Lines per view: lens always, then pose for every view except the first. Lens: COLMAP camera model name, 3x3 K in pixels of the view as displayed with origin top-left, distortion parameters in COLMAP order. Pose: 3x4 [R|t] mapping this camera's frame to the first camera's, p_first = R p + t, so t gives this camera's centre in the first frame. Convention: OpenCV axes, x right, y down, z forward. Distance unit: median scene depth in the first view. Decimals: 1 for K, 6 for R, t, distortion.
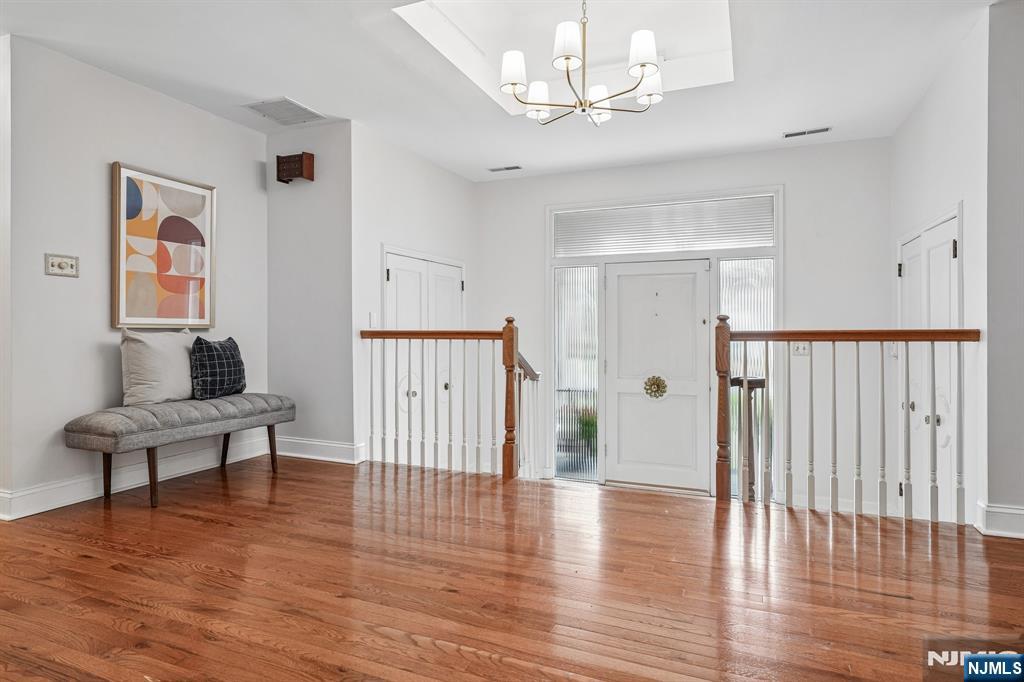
lens RADIAL K [[568.6, 0, 512.5], [0, 568.6, 334.6], [0, 0, 1]] dist [0.060366, -0.000950]
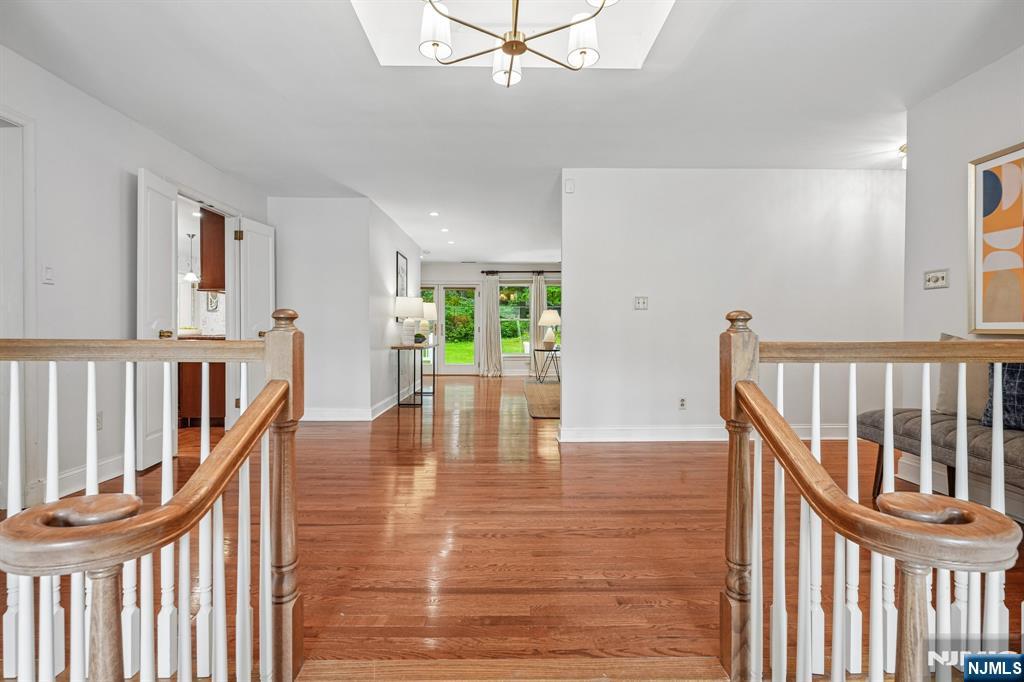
lens RADIAL K [[469.5, 0, 513.4], [0, 469.5, 335.2], [0, 0, 1]] dist [-0.000587, -0.000055]
pose [[-0.916843, 0.001173, -0.399247, 0.352837], [-0.003886, 0.999922, 0.011861, -0.015580], [0.399230, 0.012426, -0.916767, 1.500624]]
